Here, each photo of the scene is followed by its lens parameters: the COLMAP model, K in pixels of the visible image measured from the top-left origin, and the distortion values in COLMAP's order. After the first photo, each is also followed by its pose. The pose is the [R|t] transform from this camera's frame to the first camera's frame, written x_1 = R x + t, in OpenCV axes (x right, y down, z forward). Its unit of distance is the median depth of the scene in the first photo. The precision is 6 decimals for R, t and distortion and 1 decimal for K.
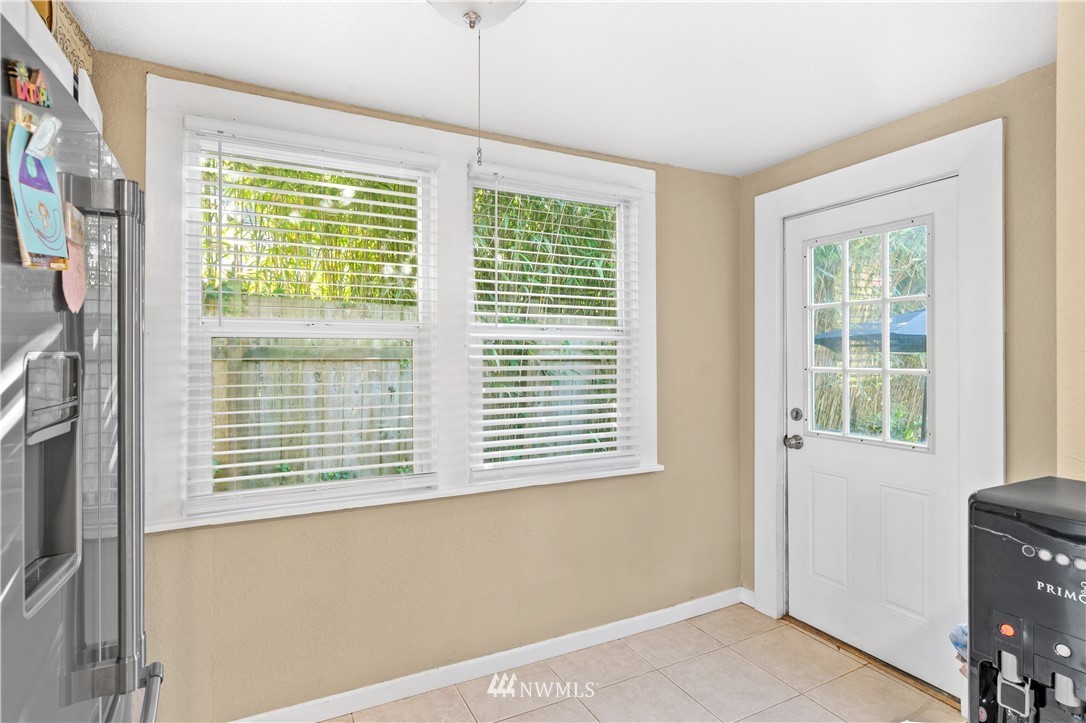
lens RADIAL K [[557.1, 0, 547.8], [0, 557.1, 357.4], [0, 0, 1]] dist [-0.007093, 0.003048]
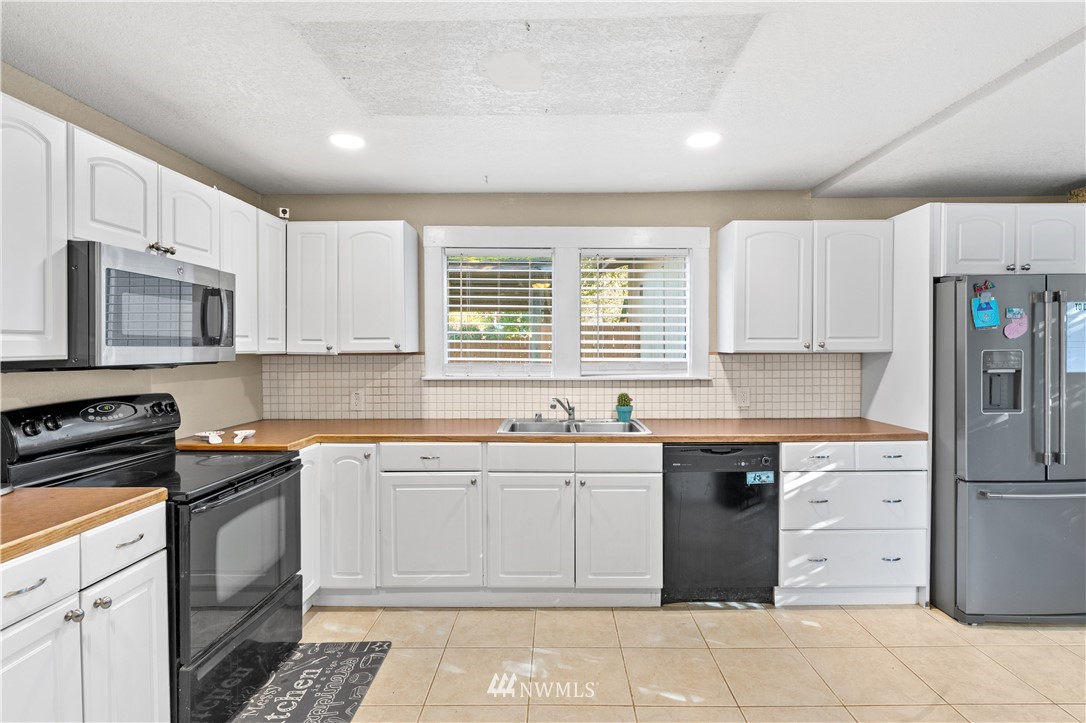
lens RADIAL K [[540.6, 0, 545.9], [0, 540.6, 355.0], [0, 0, 1]] dist [0.000937, -0.001550]
pose [[-0.472387, 0.011536, -0.881316, 1.095309], [-0.000675, 0.999909, 0.013450, -0.004182], [0.881391, 0.006949, -0.472336, 0.000022]]
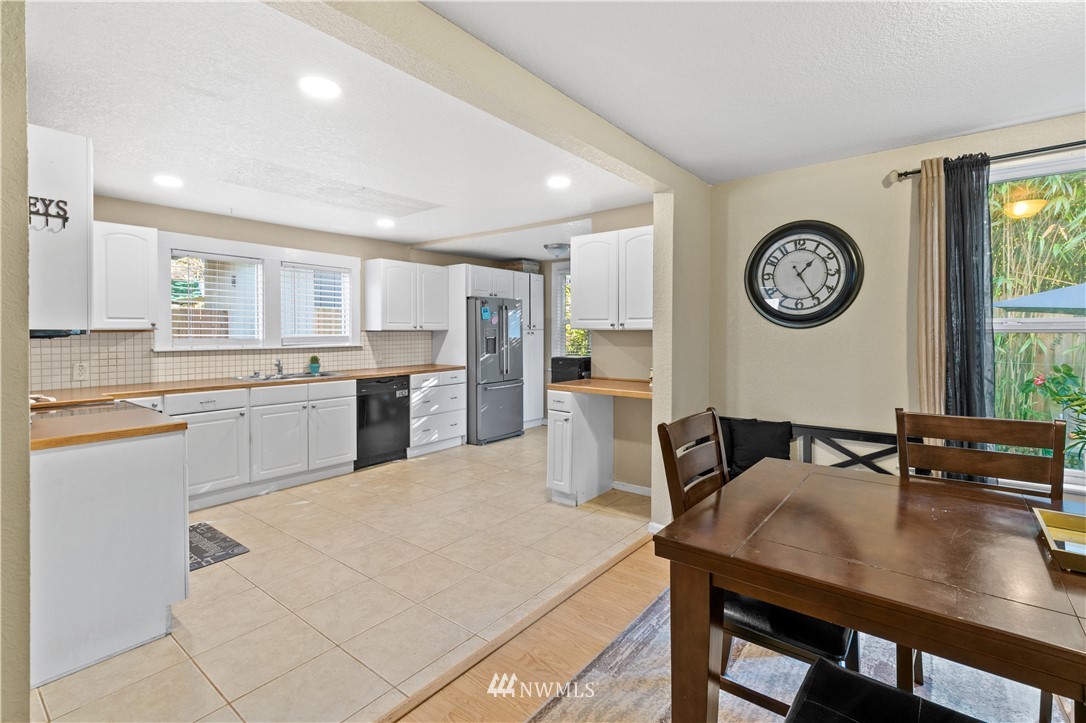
lens RADIAL K [[499.5, 0, 555.0], [0, 499.5, 335.6], [0, 0, 1]] dist [-0.000506, -0.000261]
pose [[0.413910, 0.004842, -0.910305, 2.033410], [0.001454, 0.999981, 0.005980, 0.018464], [0.910317, -0.003799, 0.413895, -0.418679]]
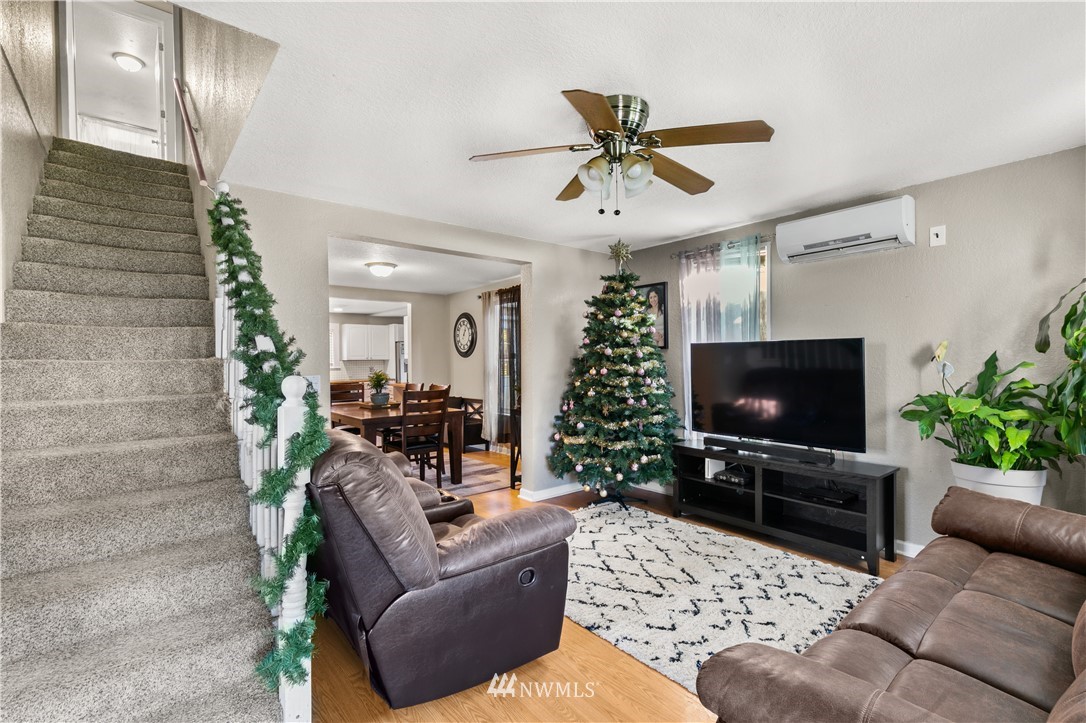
lens RADIAL K [[499.5, 0, 543.5], [0, 499.5, 365.7], [0, 0, 1]] dist [-0.000506, -0.000261]
pose [[0.202428, -0.000673, -0.979297, 4.281464], [0.005129, 0.999987, 0.000373, 0.060971], [0.979284, -0.005099, 0.202429, 0.566871]]
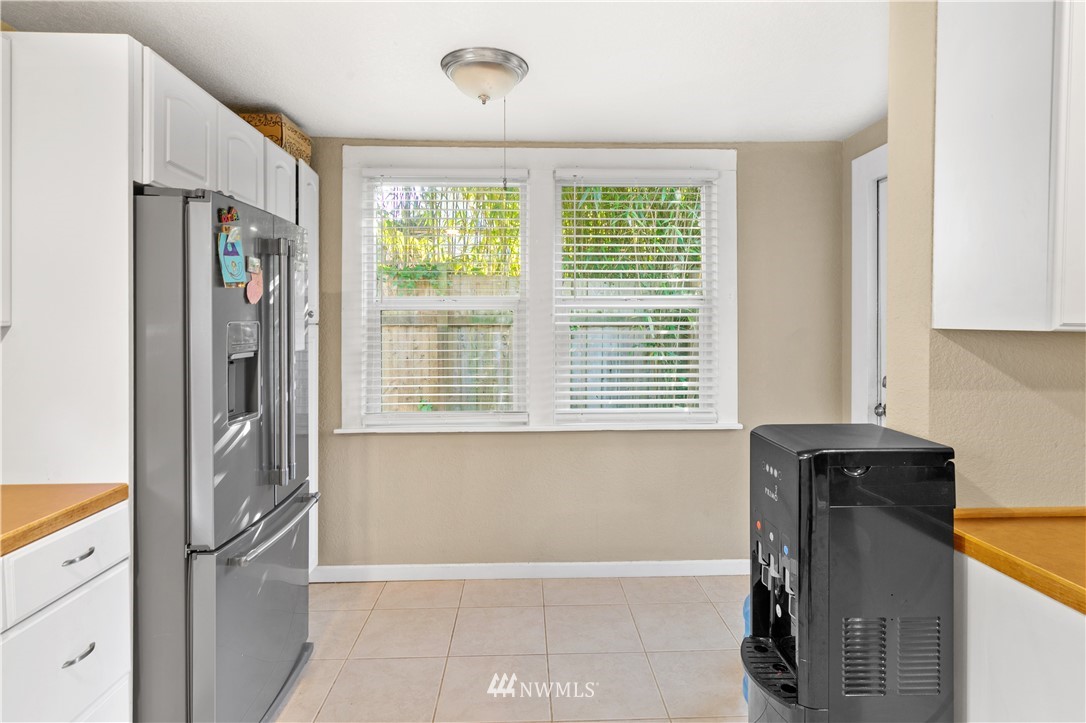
lens RADIAL K [[592.6, 0, 547.8], [0, 592.6, 326.3], [0, 0, 1]] dist [0.003804, 0.000568]
pose [[0.905158, 0.000173, -0.425075, 0.394868], [0.000354, 0.999999, 0.001161, 0.004307], [0.425075, -0.001201, 0.905157, -0.215325]]
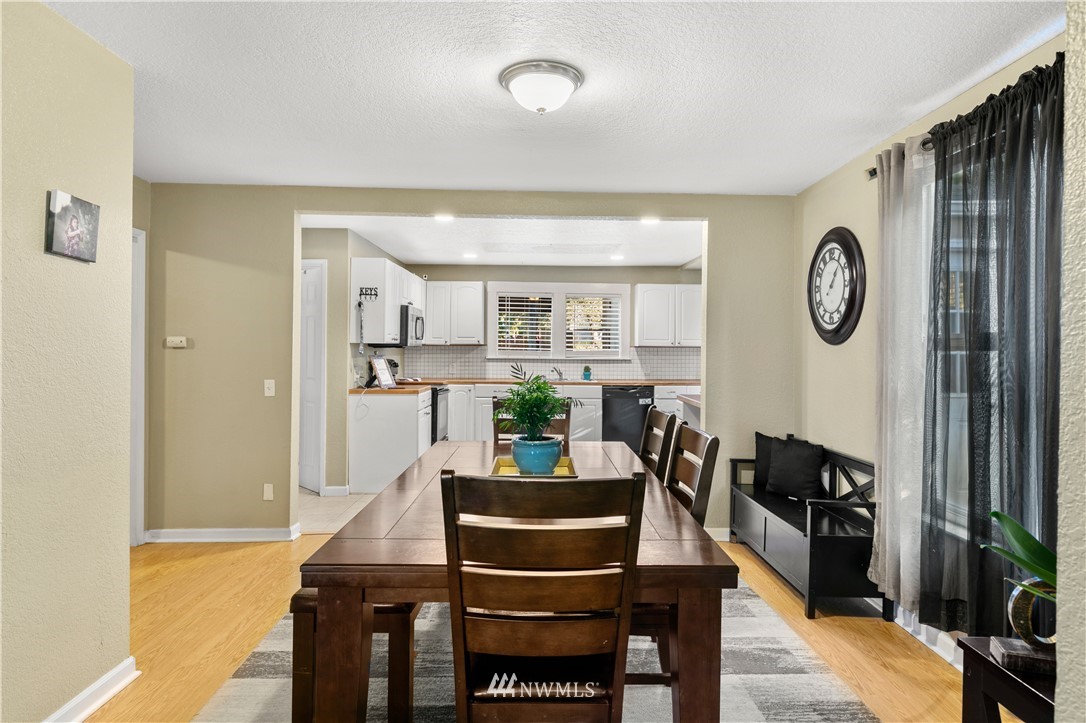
lens RADIAL K [[634.8, 0, 545.8], [0, 634.8, 351.5], [0, 0, 1]] dist [-0.005096, -0.000564]
pose [[-0.446316, -0.000943, -0.894875, 2.783617], [-0.010567, 0.999935, 0.004217, 0.025521], [0.894813, 0.011338, -0.446297, 0.782146]]
